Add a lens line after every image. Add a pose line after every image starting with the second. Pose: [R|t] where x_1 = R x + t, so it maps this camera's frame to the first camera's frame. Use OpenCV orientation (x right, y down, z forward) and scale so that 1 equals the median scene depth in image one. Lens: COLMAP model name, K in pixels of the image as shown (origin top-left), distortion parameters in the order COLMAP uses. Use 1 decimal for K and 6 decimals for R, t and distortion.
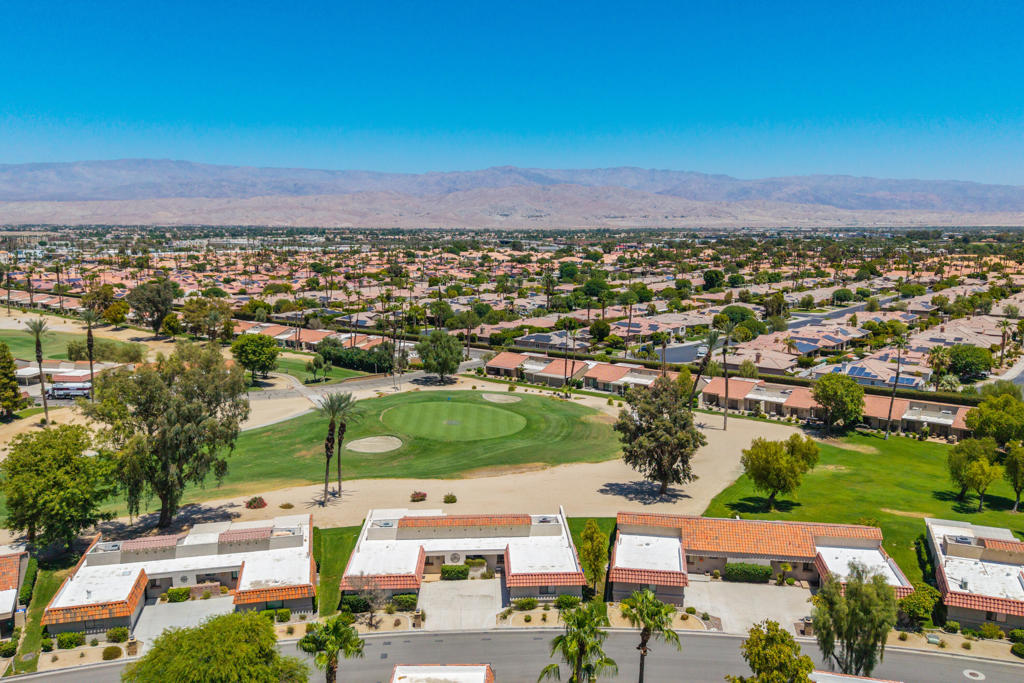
lens RADIAL K [[808.7, 0, 516.2], [0, 808.7, 342.3], [0, 0, 1]] dist [0.063916, -0.100597]
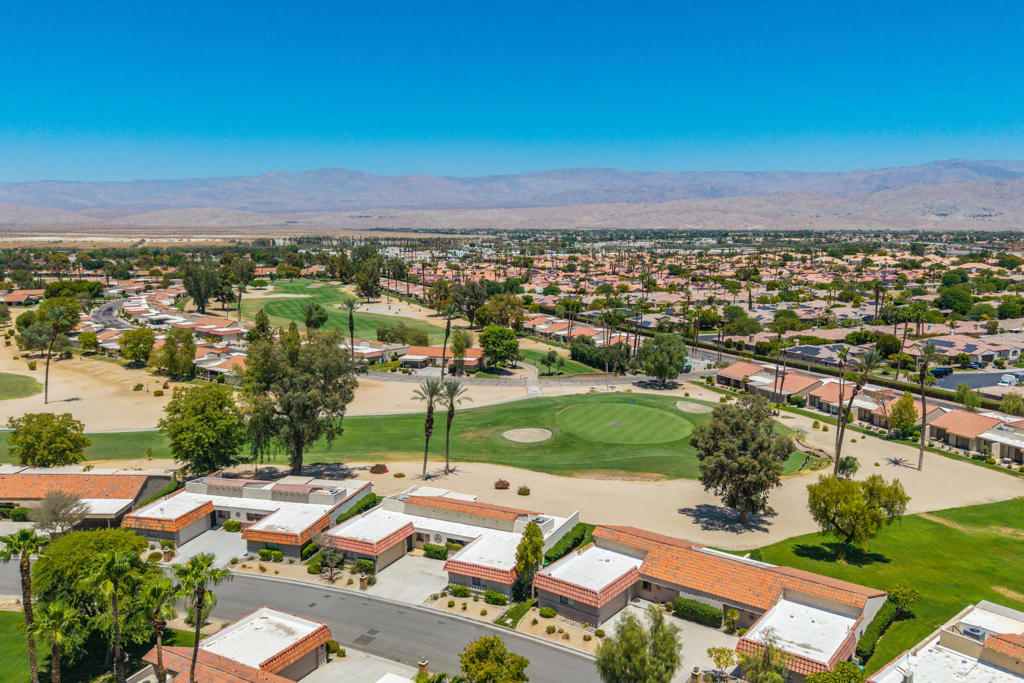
lens RADIAL K [[808.7, 0, 513.1], [0, 808.7, 341.0], [0, 0, 1]] dist [0.063916, -0.100597]
pose [[0.878152, 0.064114, -0.474066, 0.185603], [-0.066331, 0.997725, 0.012064, -0.005019], [0.473761, 0.020851, 0.880407, 0.037126]]
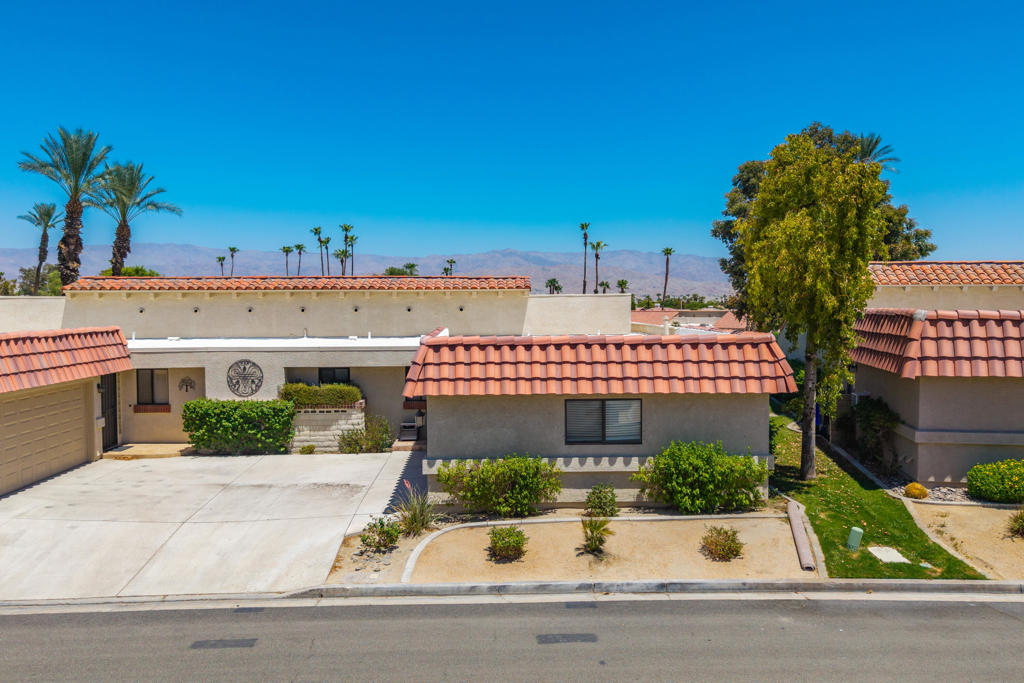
lens RADIAL K [[808.7, 0, 521.1], [0, 808.7, 340.7], [0, 0, 1]] dist [0.063916, -0.100597]
pose [[0.999984, 0.000438, 0.005648, 0.005496], [0.000144, 0.994708, -0.102746, 0.104096], [-0.005663, 0.102745, 0.994692, 0.270159]]
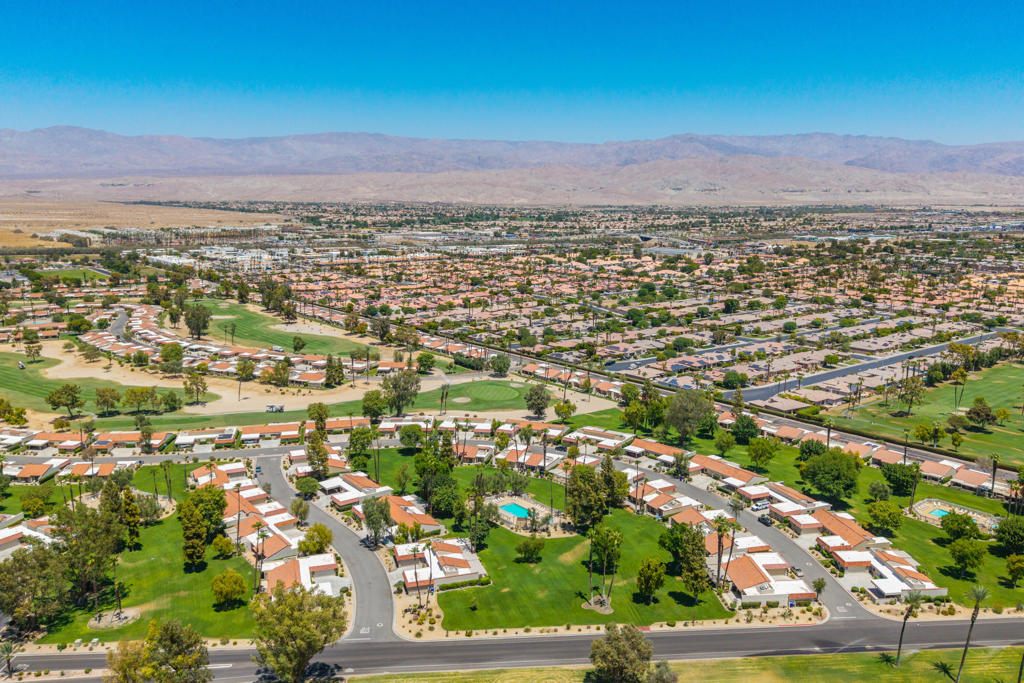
lens RADIAL K [[808.7, 0, 508.5], [0, 808.7, 342.1], [0, 0, 1]] dist [0.063916, -0.100597]
pose [[0.974488, 0.041060, -0.220653, 0.387579], [-0.032532, 0.998582, 0.042149, -0.130453], [0.222070, -0.033895, 0.974441, -1.116492]]
